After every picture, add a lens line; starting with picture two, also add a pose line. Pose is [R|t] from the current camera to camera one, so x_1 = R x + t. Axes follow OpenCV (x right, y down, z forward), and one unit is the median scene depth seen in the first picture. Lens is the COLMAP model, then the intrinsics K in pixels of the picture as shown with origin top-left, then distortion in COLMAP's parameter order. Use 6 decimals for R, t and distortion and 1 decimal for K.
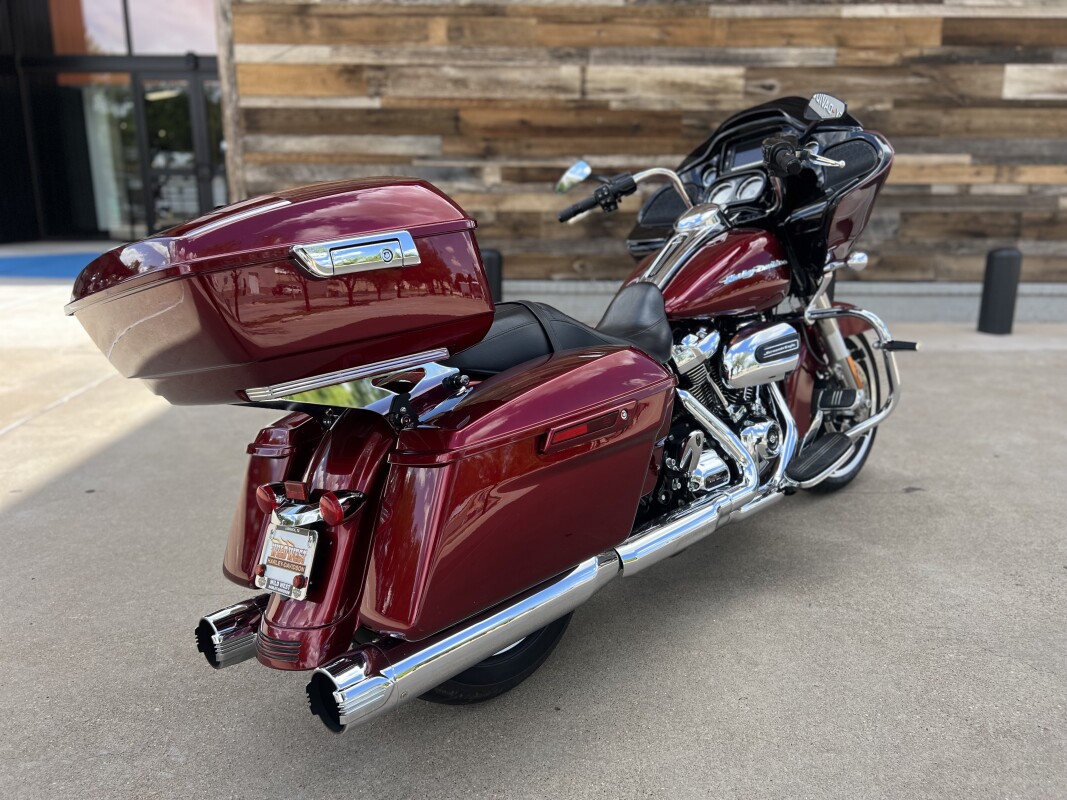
lens RADIAL K [[810.9, 0, 528.6], [0, 810.9, 402.6], [0, 0, 1]] dist [0.044745, -0.047514]
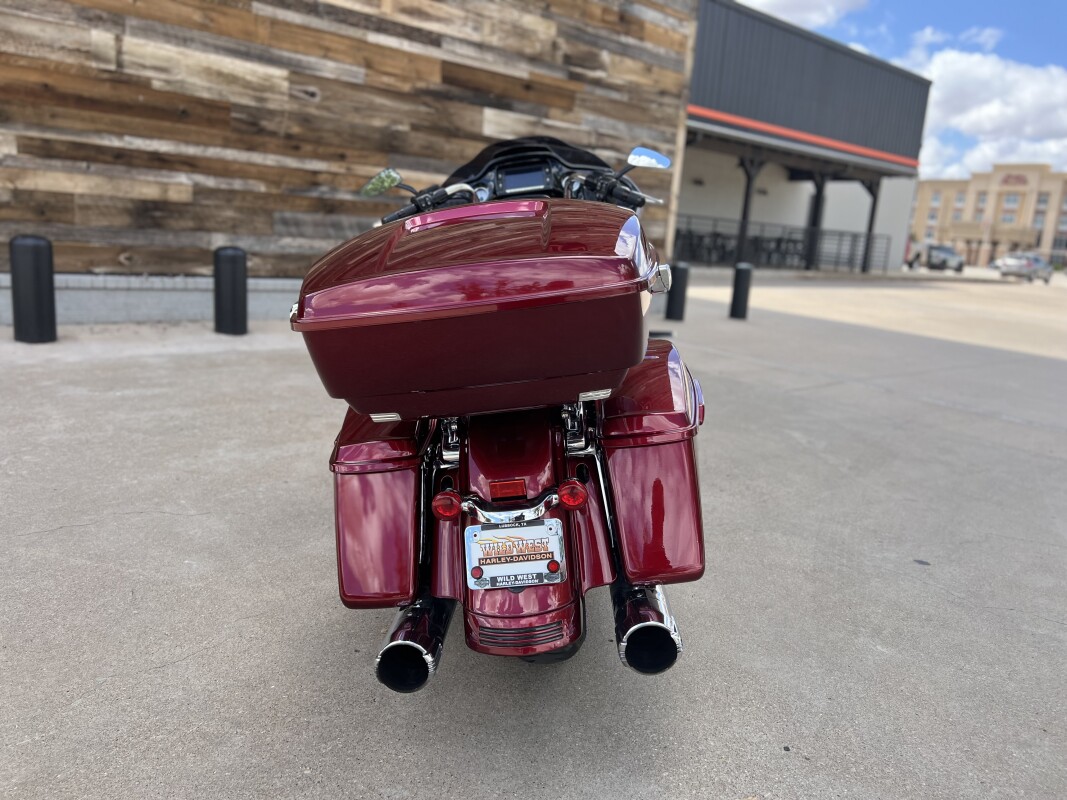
lens RADIAL K [[810.9, 0, 522.9], [0, 810.9, 403.6], [0, 0, 1]] dist [0.044745, -0.047514]
pose [[0.737923, -0.092349, 0.668537, -0.242546], [0.085936, 0.995388, 0.042644, -0.011506], [-0.669392, 0.025984, 0.742455, 0.049970]]
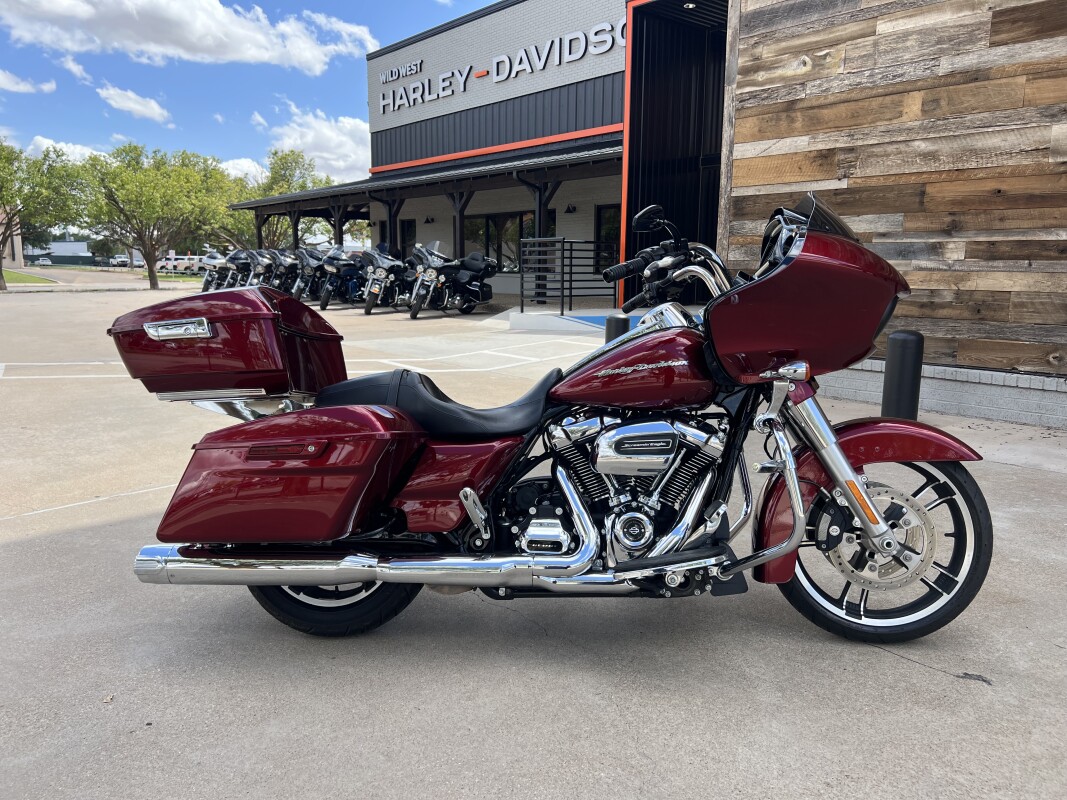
lens RADIAL K [[810.9, 0, 535.9], [0, 810.9, 402.9], [0, 0, 1]] dist [0.044745, -0.047514]
pose [[0.654457, 0.127434, -0.745283, 0.360622], [-0.181682, 0.983320, 0.008594, -0.038228], [0.733946, 0.129781, 0.666693, 0.075423]]
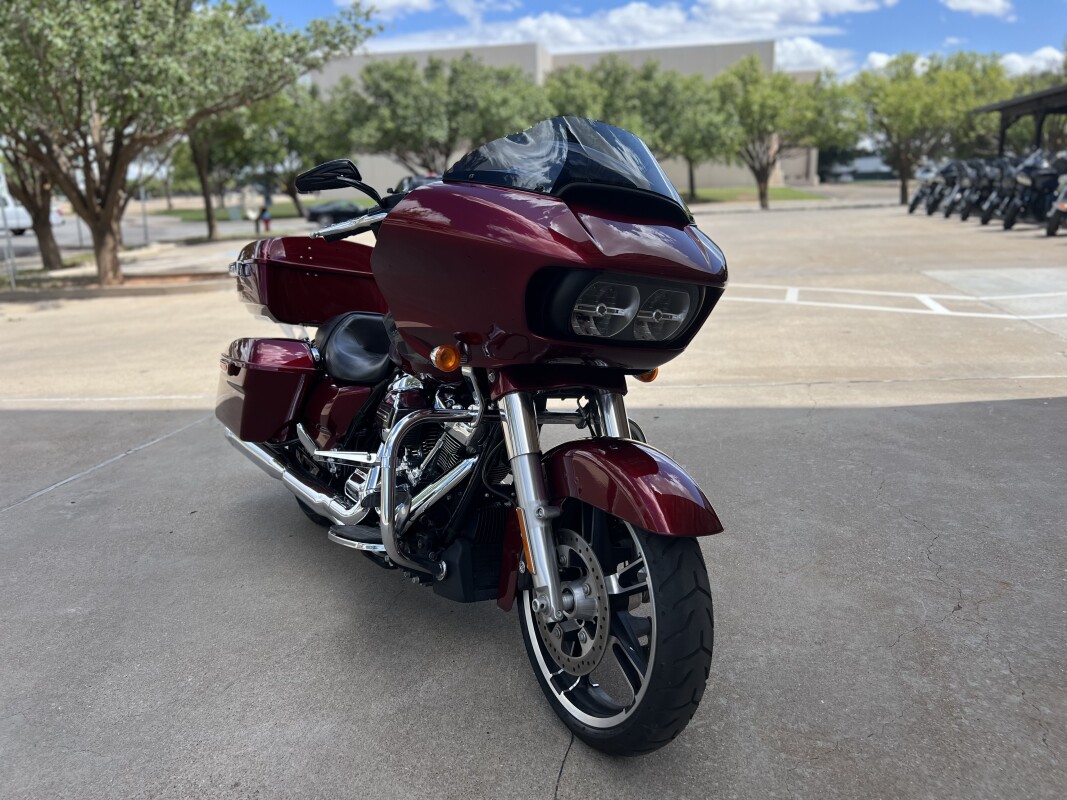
lens RADIAL K [[810.9, 0, 526.8], [0, 810.9, 405.0], [0, 0, 1]] dist [0.044745, -0.047514]
pose [[-0.191653, 0.254357, -0.947930, 0.440042], [-0.196009, 0.936458, 0.290908, -0.146585], [0.961691, 0.241557, -0.129619, 0.474924]]
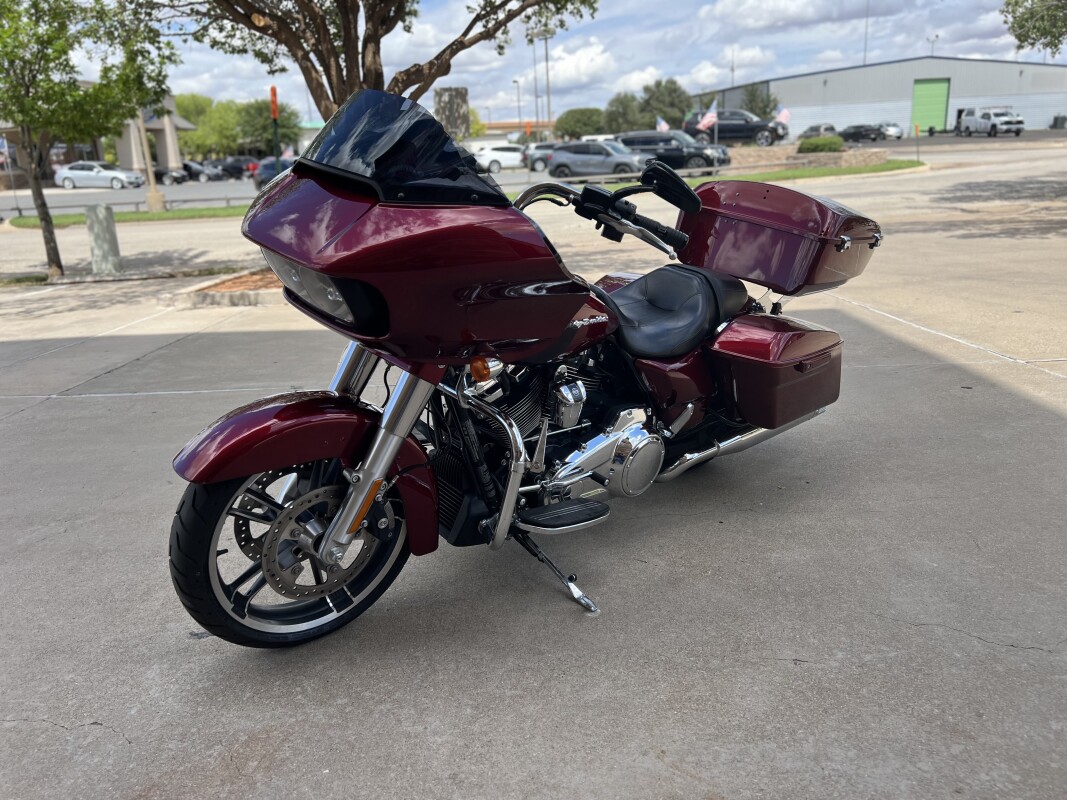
lens RADIAL K [[810.9, 0, 533.9], [0, 810.9, 398.7], [0, 0, 1]] dist [0.044745, -0.047514]
pose [[-0.998582, 0.047619, 0.023800, 0.068632], [0.053135, 0.864199, 0.500337, -0.208637], [0.003258, 0.500892, -0.865503, 0.743349]]
